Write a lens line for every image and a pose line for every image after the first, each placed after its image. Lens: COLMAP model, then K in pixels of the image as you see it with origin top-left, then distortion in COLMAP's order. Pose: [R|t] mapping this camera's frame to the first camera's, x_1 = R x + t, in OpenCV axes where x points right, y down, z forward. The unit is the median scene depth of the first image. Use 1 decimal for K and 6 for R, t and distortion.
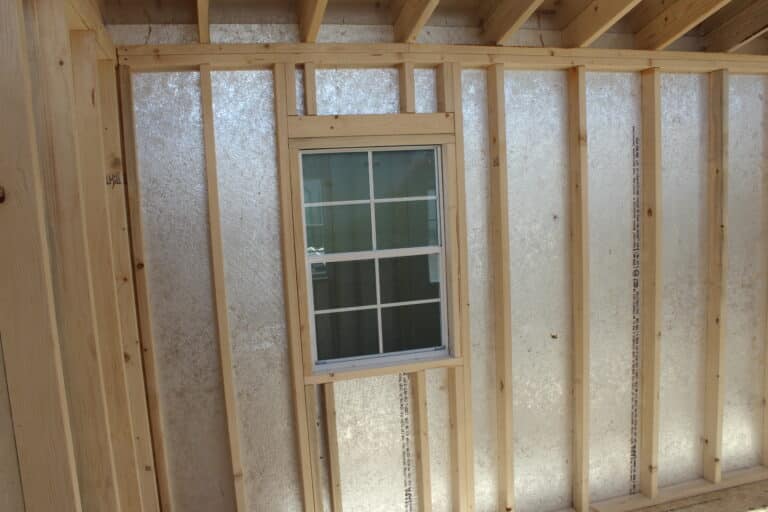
lens RADIAL K [[646.9, 0, 381.3], [0, 646.9, 269.8], [0, 0, 1]] dist [-0.169674, 0.161052]
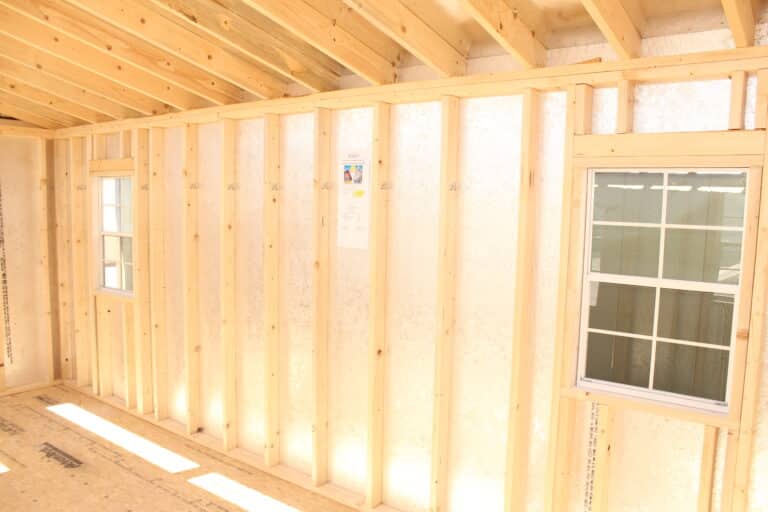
lens RADIAL K [[660.4, 0, 379.7], [0, 660.4, 272.0], [0, 0, 1]] dist [-0.171689, 0.178457]
pose [[0.579144, 0.149327, -0.801433, 0.496519], [-0.153303, 0.985491, 0.072839, -0.042592], [0.800681, 0.080678, 0.593633, 0.131073]]
